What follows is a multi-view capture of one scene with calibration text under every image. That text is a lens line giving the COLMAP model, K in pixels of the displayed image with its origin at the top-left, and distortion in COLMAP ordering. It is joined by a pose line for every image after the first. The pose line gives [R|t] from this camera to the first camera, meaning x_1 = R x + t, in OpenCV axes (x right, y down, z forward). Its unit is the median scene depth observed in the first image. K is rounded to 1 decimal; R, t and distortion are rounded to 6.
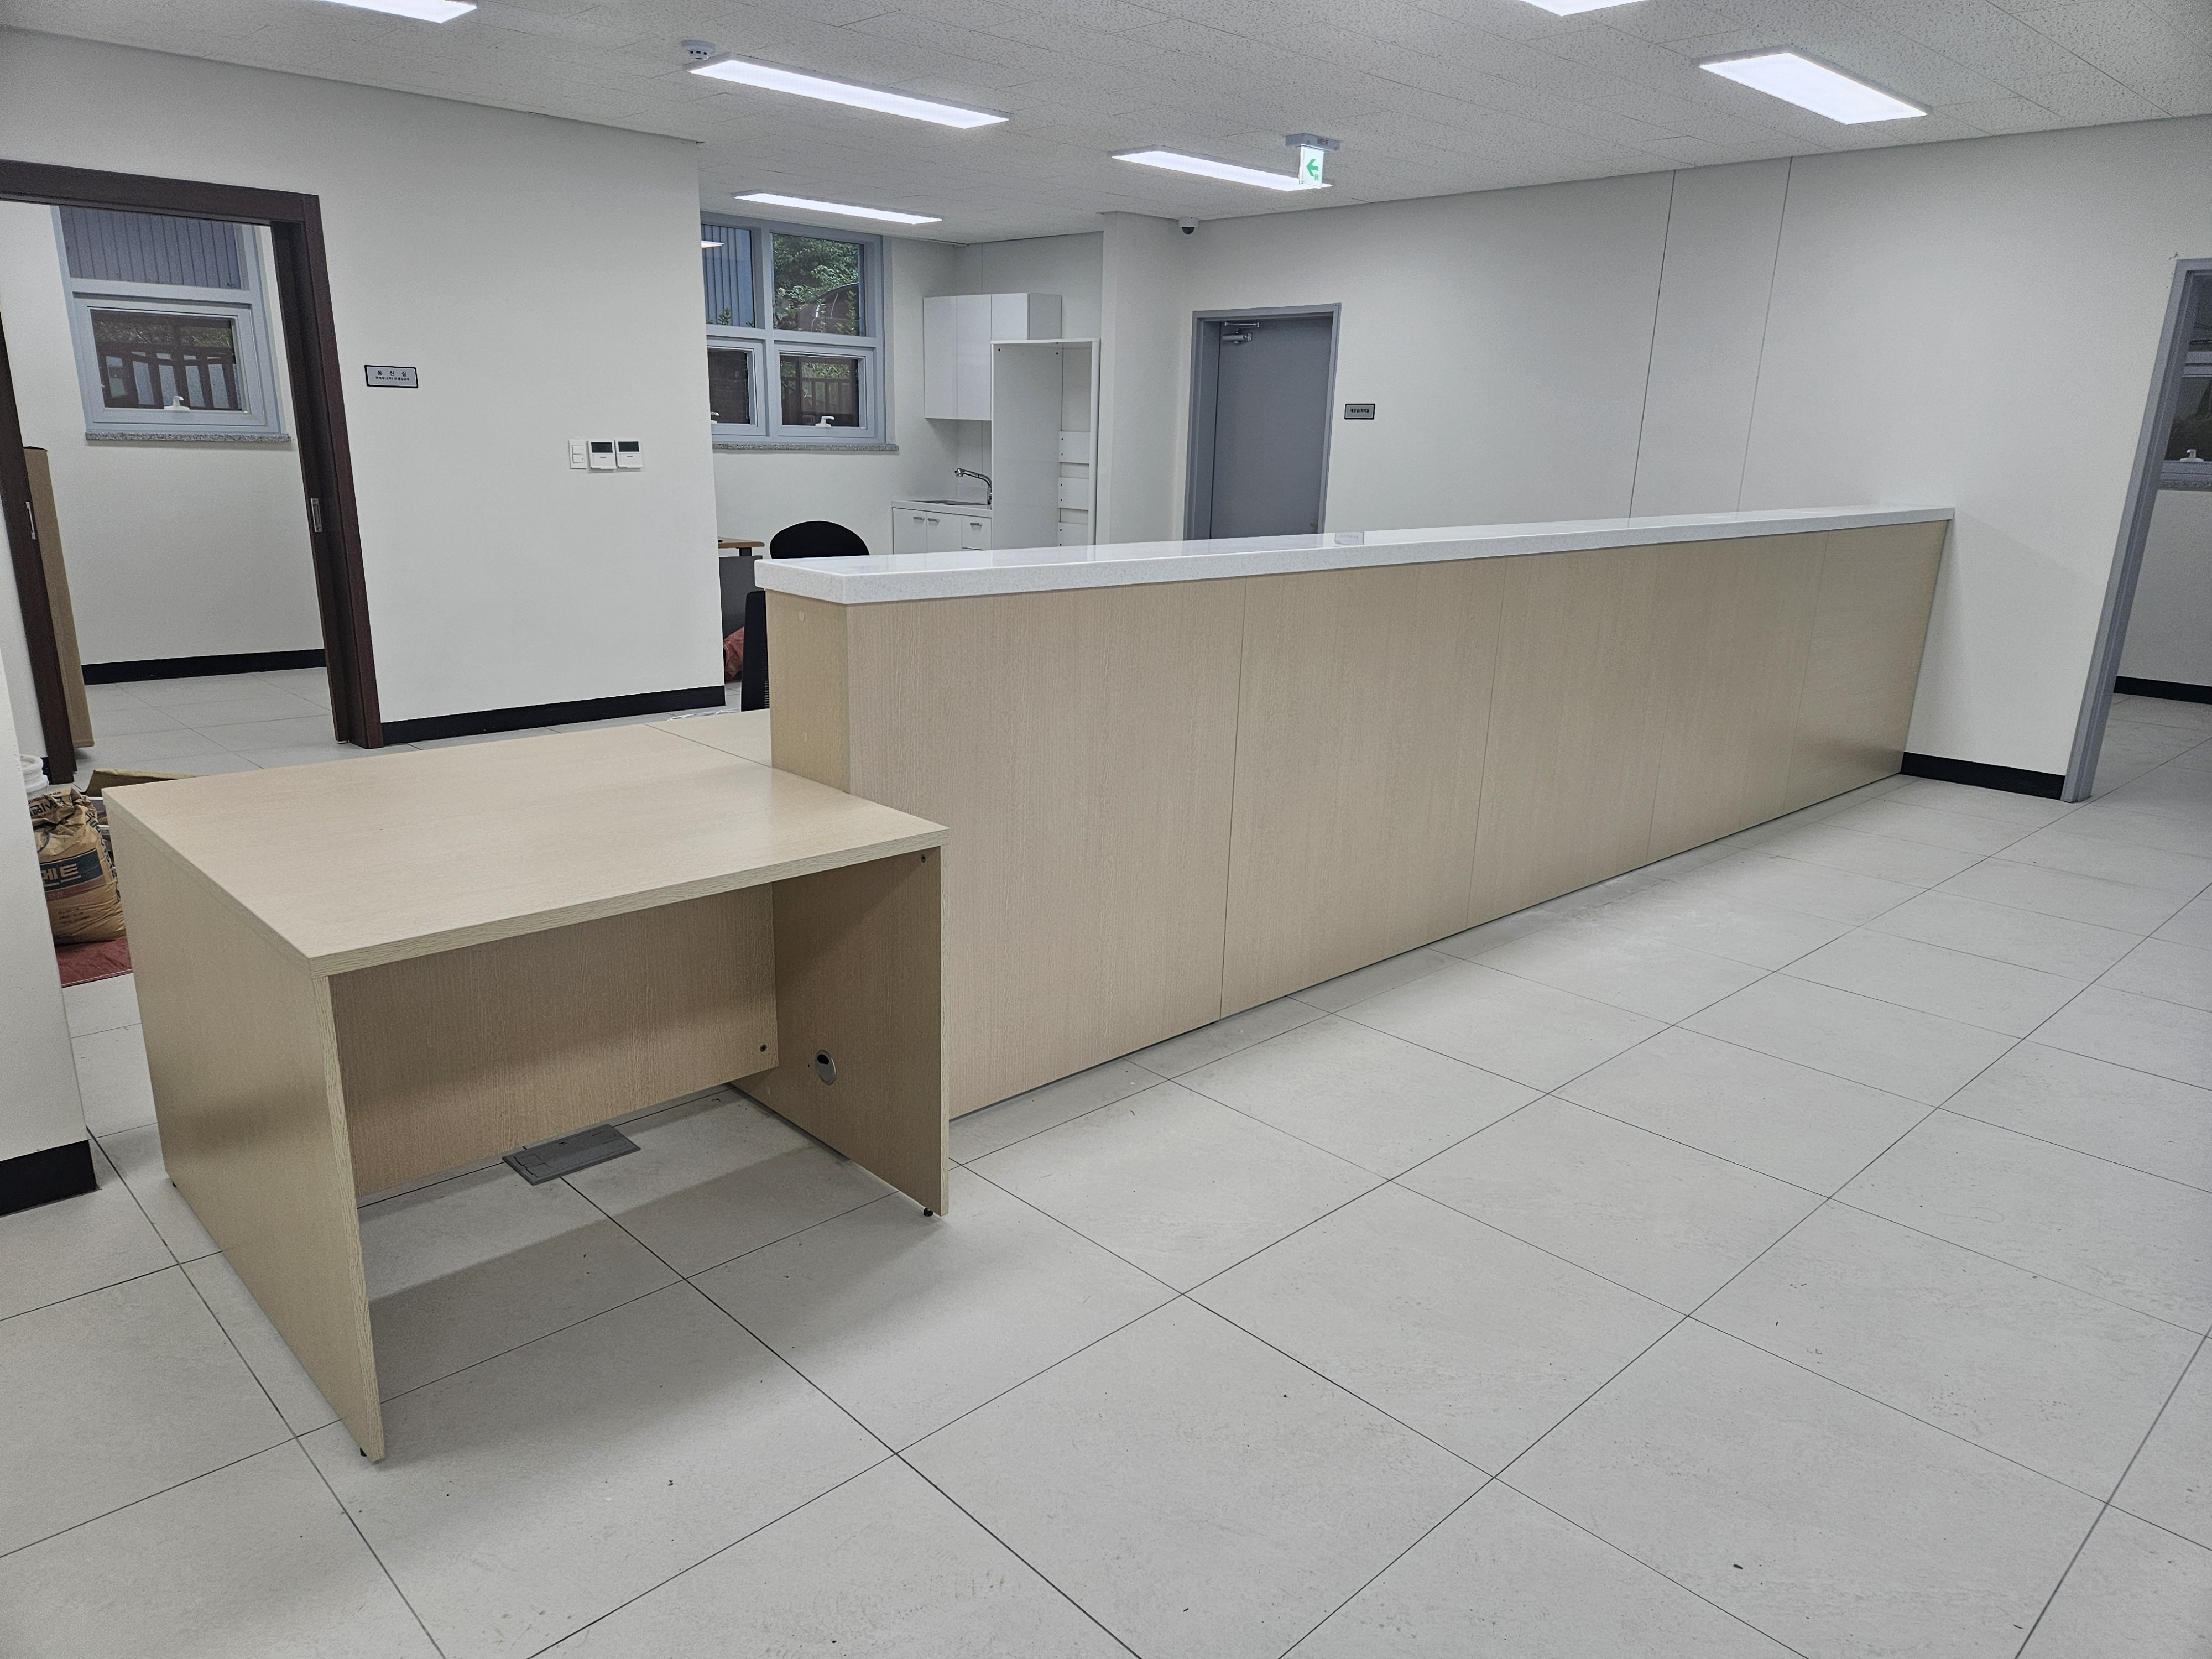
lens RADIAL K [[1495.0, 0, 1105.3], [0, 1495.0, 835.2], [0, 0, 1]] dist [0.001677, 0.000077]
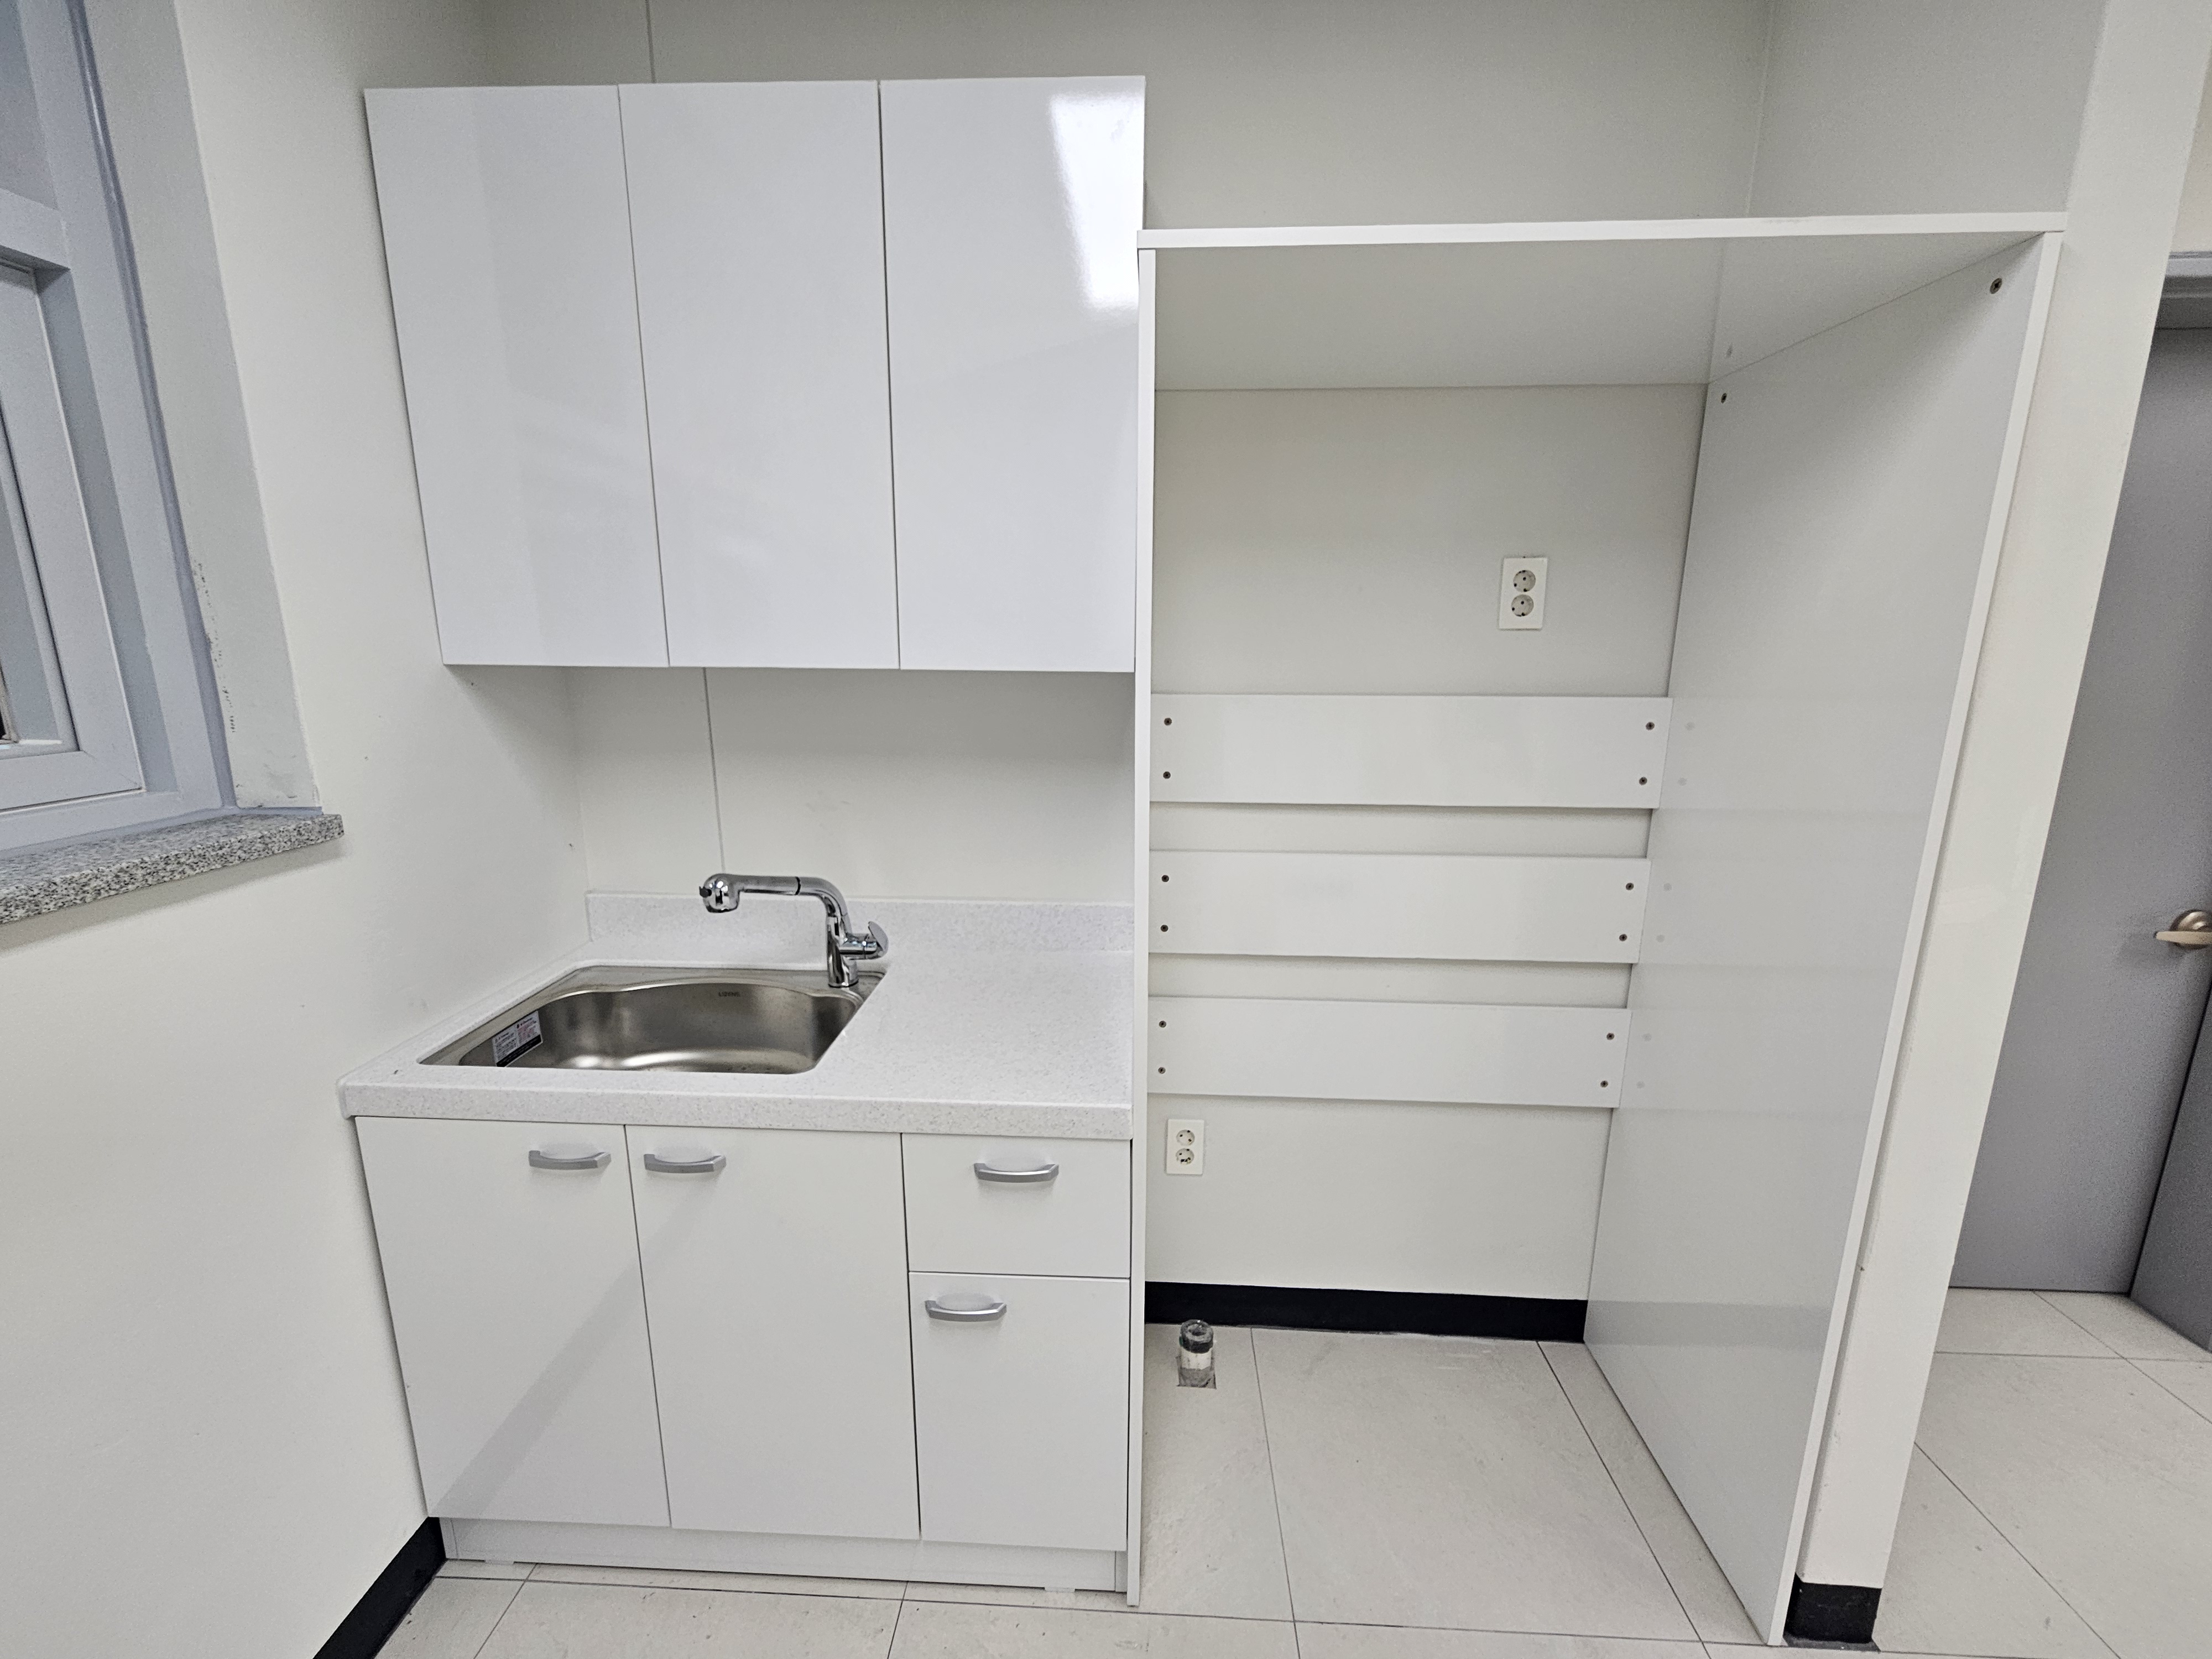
lens RADIAL K [[888.5, 0, 1106.5], [0, 888.5, 820.4], [0, 0, 1]] dist [0.000272, 0.000035]
pose [[0.728049, -0.157142, 0.667271, -0.142701], [0.202498, 0.979235, 0.009667, -0.239715], [-0.654935, 0.128083, 0.744752, 0.846031]]
